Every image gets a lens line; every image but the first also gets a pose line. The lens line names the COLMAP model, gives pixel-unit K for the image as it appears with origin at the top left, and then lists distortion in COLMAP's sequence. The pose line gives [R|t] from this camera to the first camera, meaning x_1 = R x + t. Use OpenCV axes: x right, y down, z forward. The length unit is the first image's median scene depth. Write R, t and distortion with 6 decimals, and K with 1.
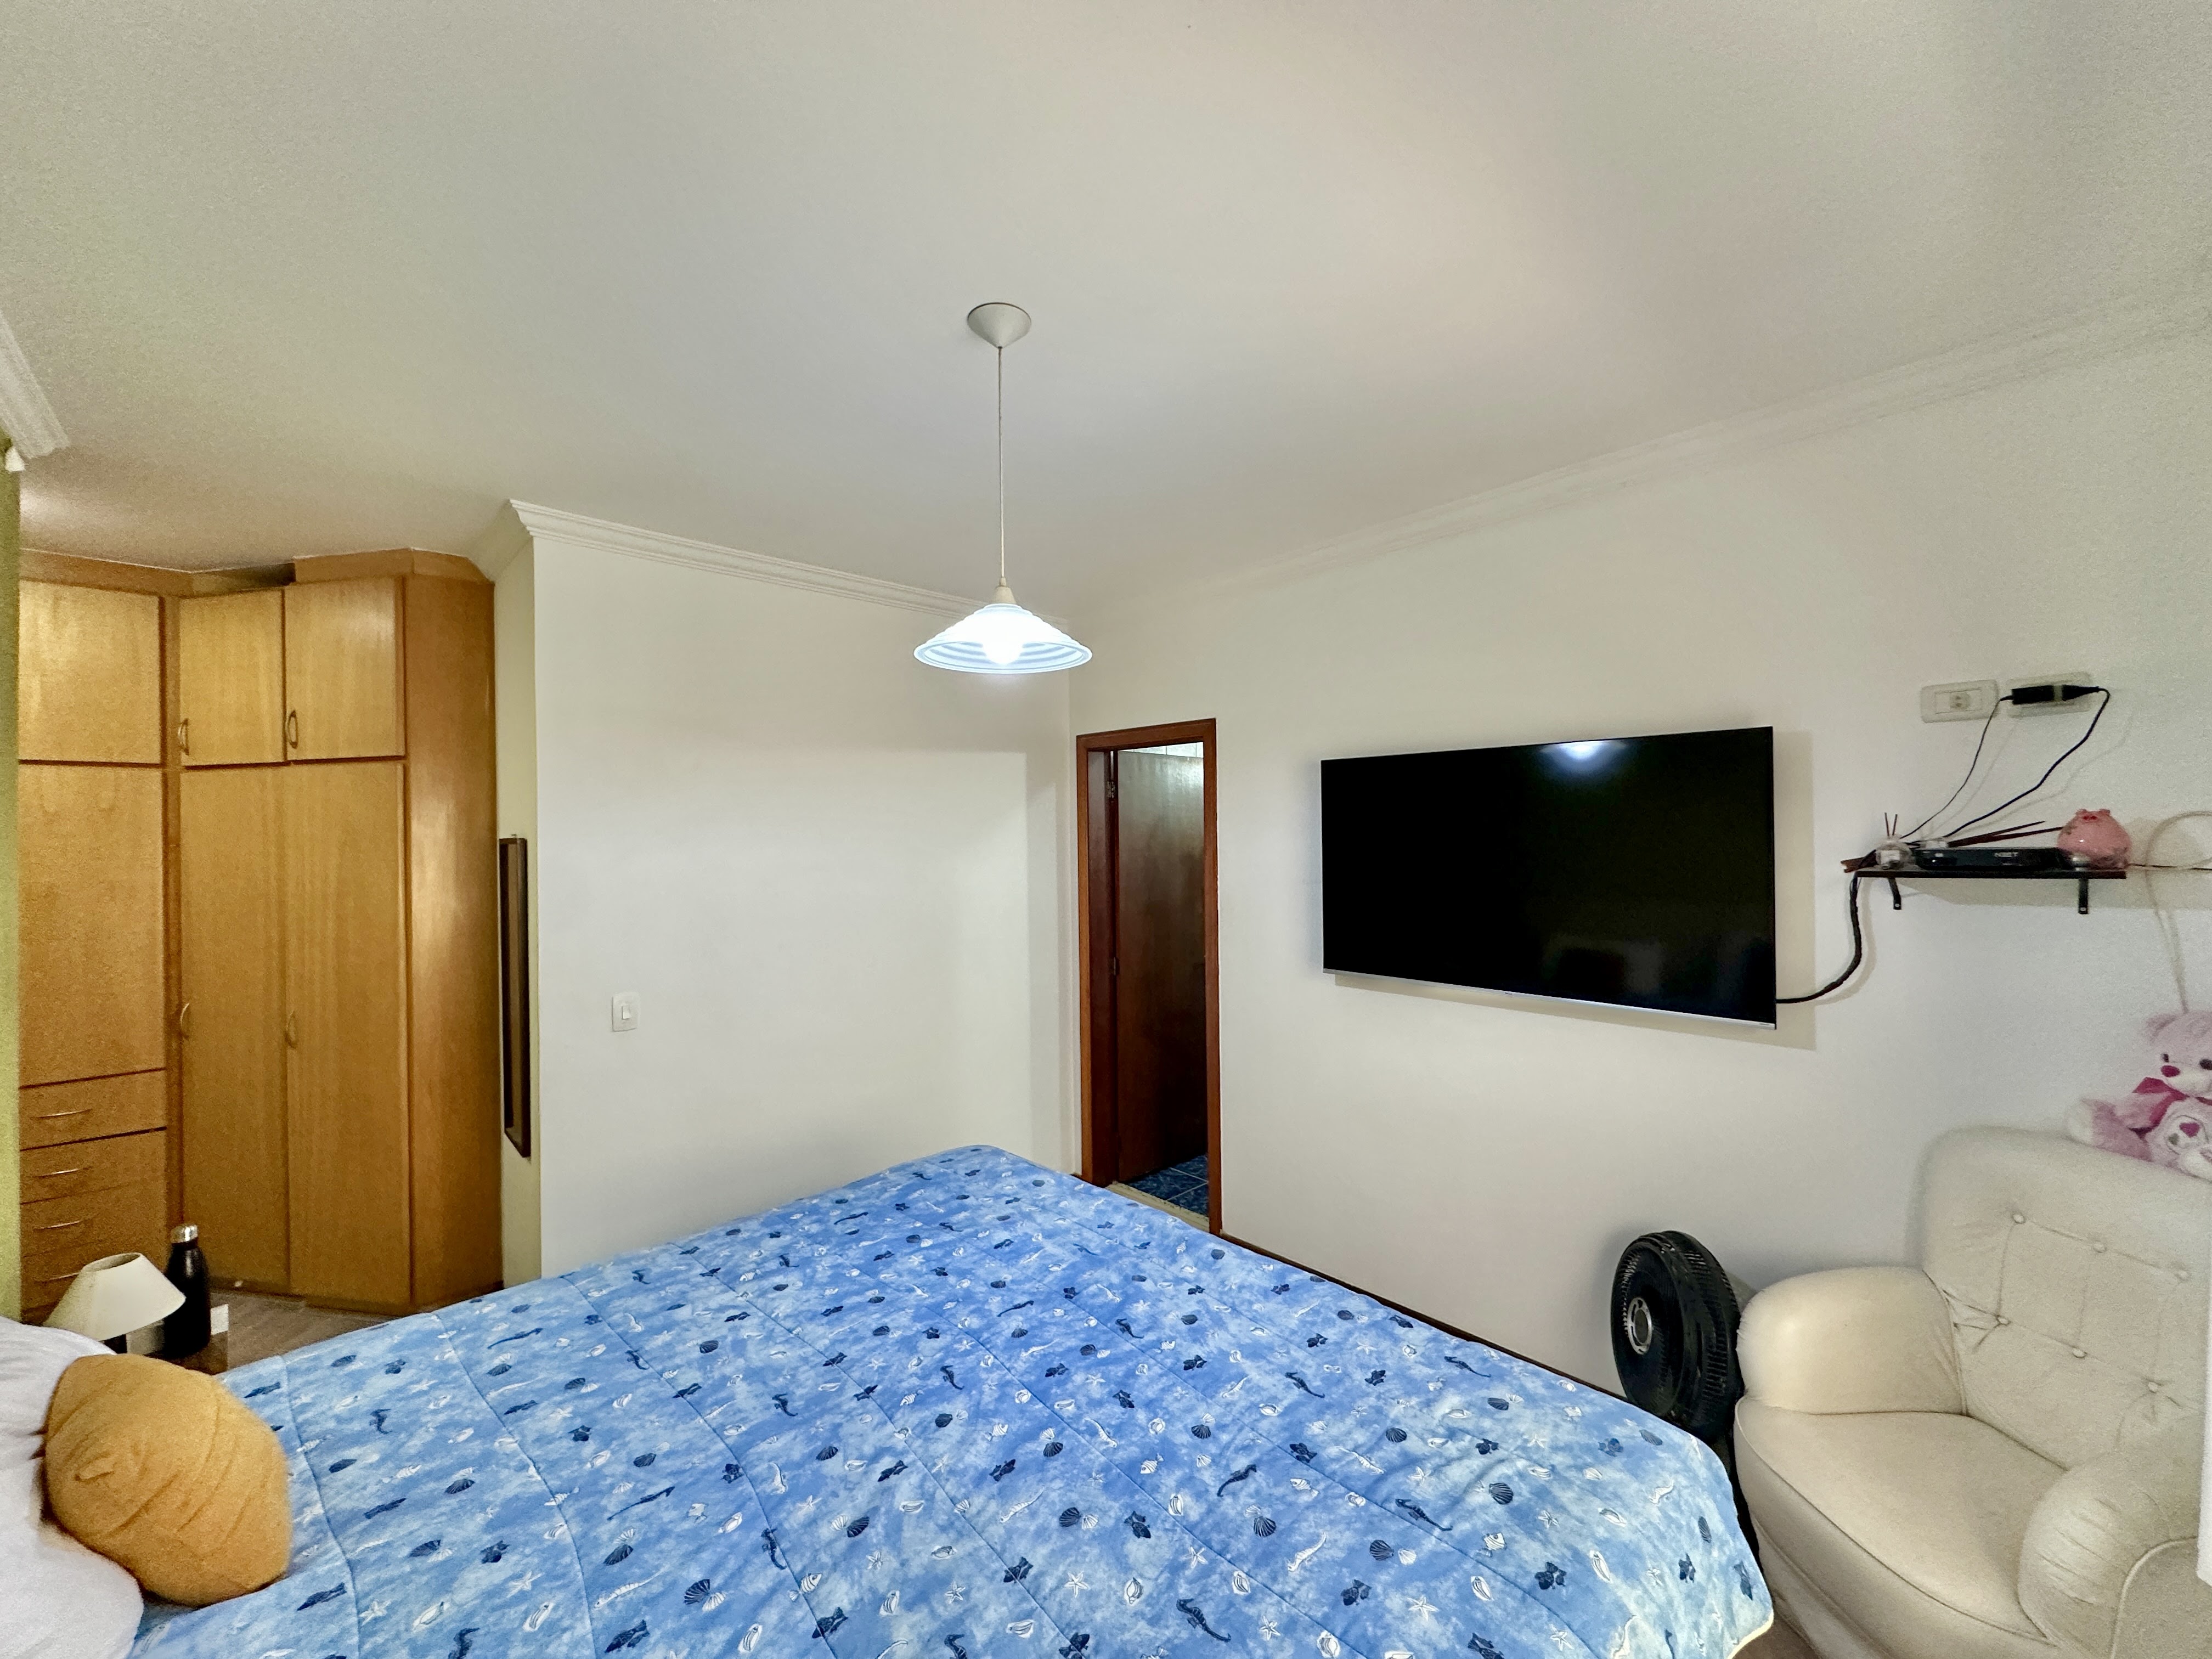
lens RADIAL K [[883.2, 0, 1105.6], [0, 883.2, 828.5], [0, 0, 1]] dist [-0.005167, 0.001220]
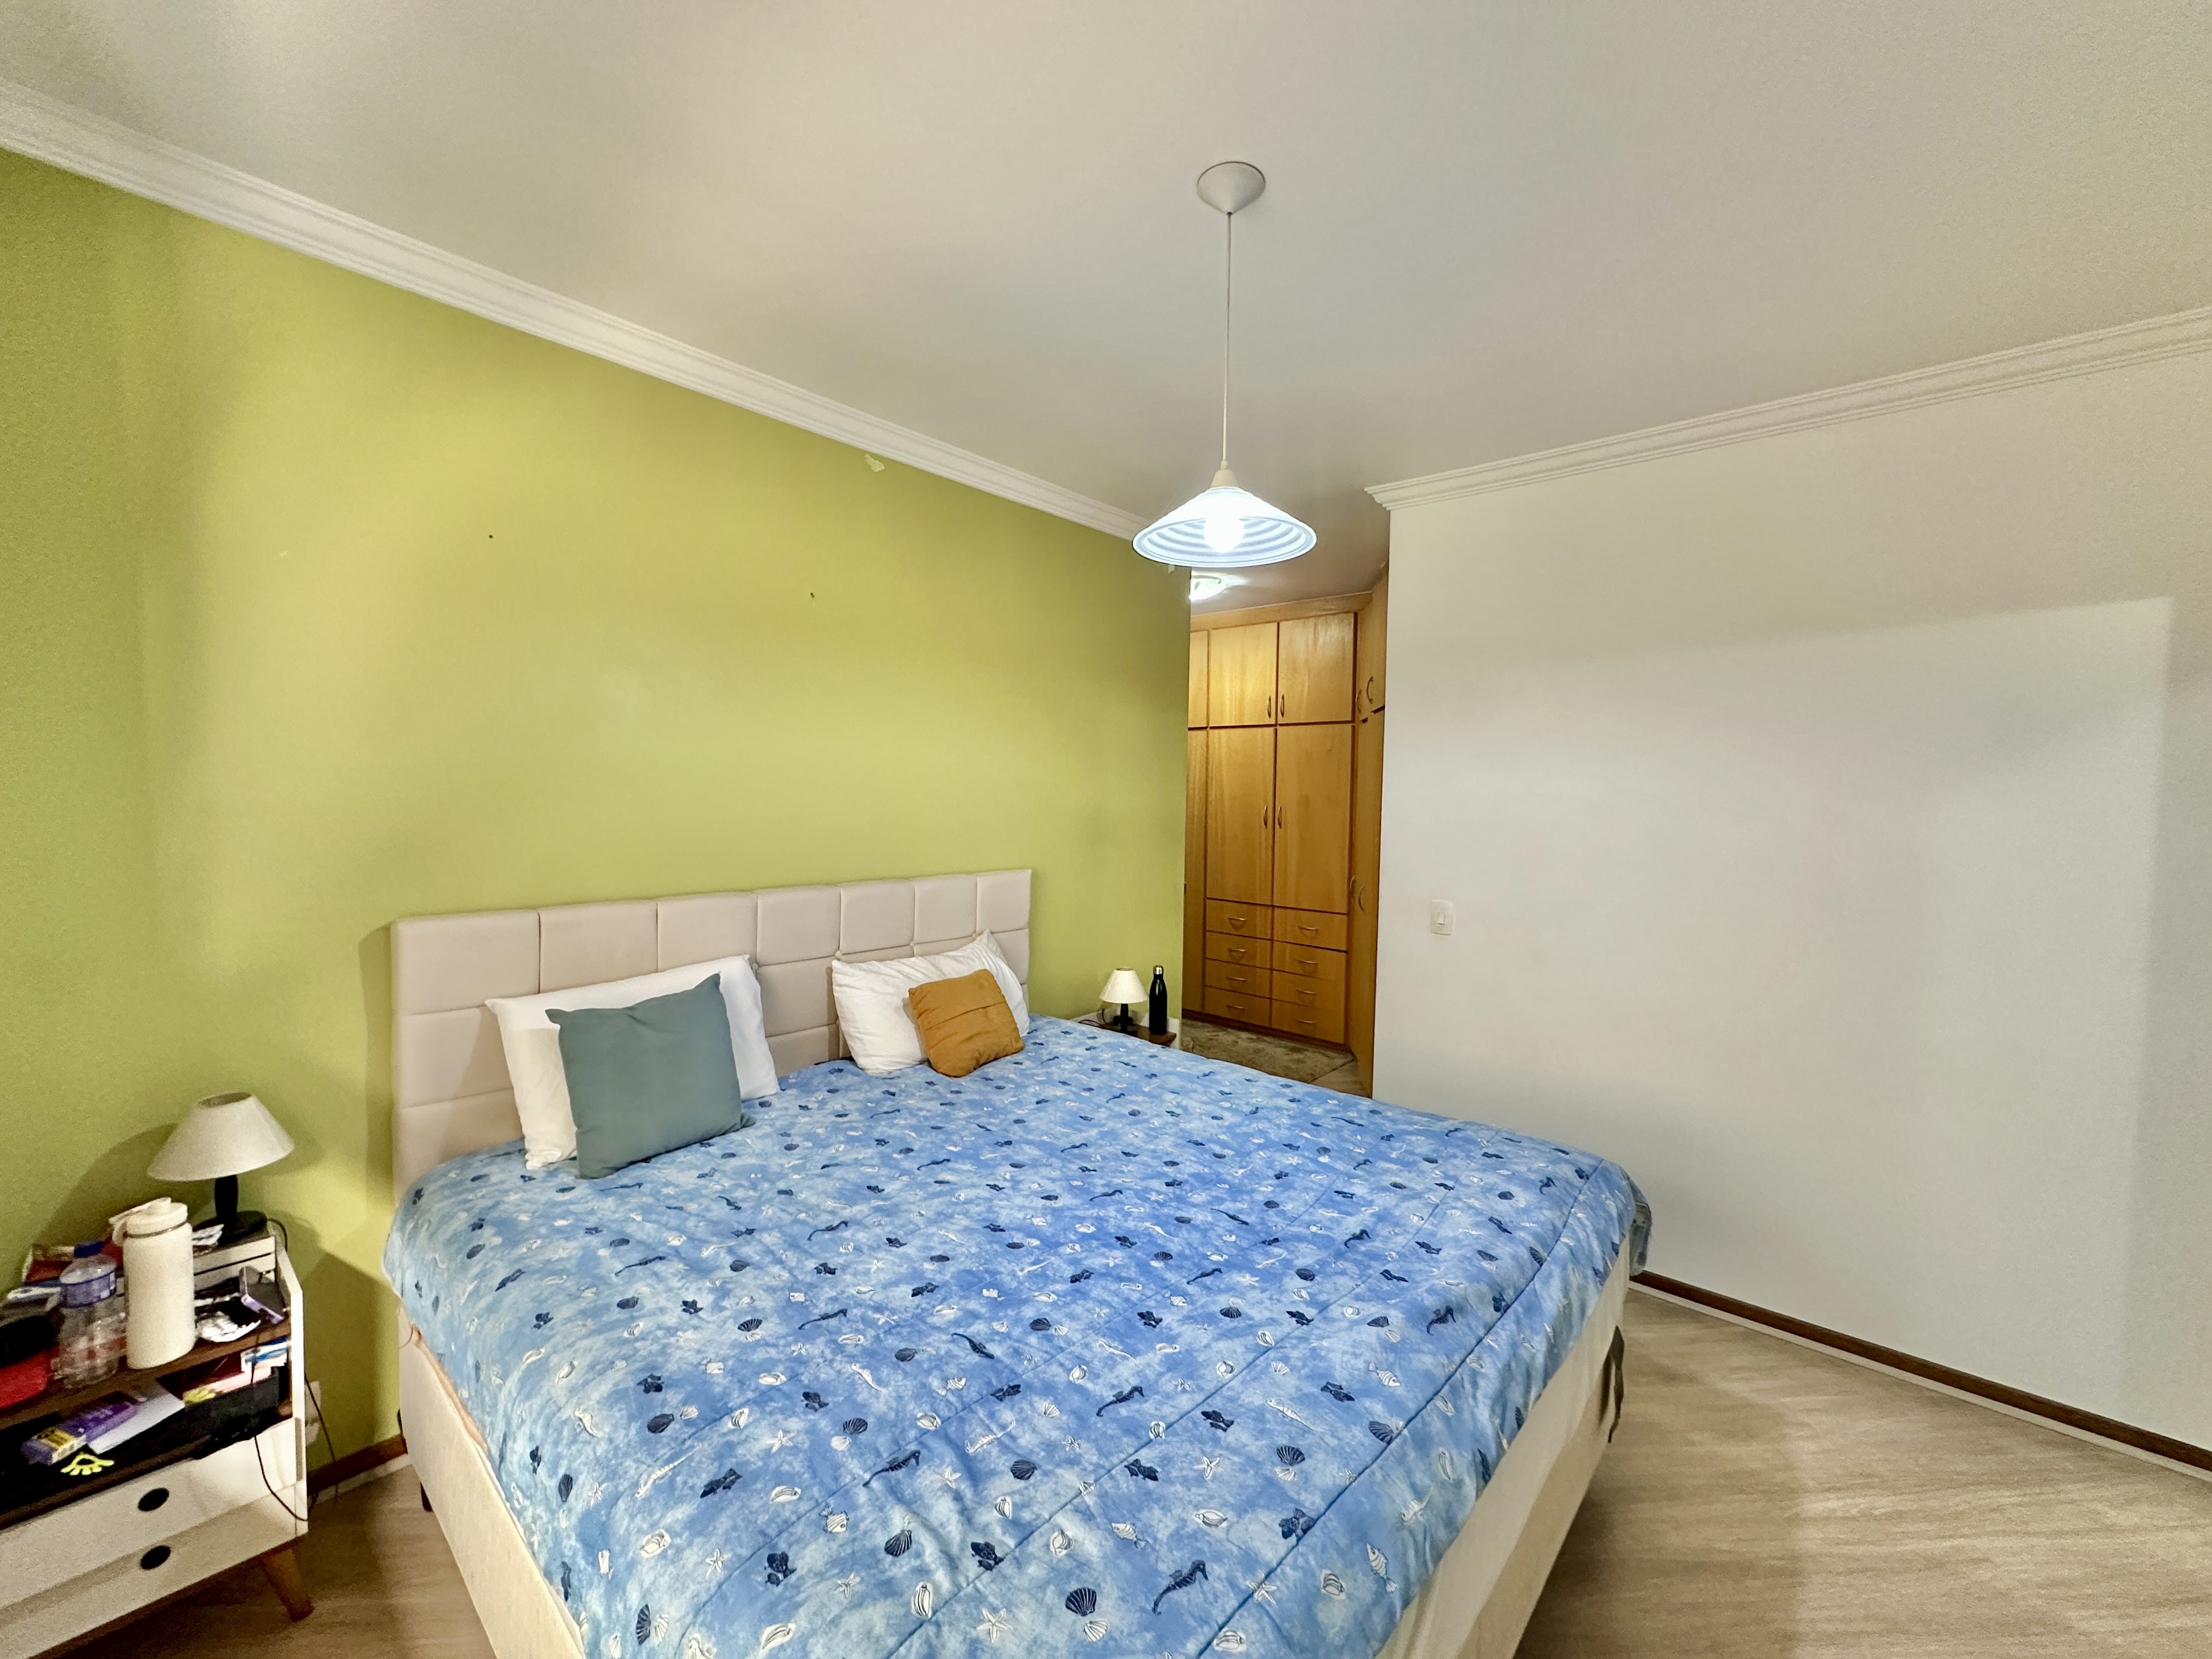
lens RADIAL K [[883.2, 0, 1105.5], [0, 883.2, 829.5], [0, 0, 1]] dist [-0.005167, 0.001220]
pose [[0.087155, 0.058395, -0.994482, 1.018107], [-0.011058, 0.998276, 0.057649, 0.075561], [0.996133, 0.005973, 0.087650, 0.947429]]
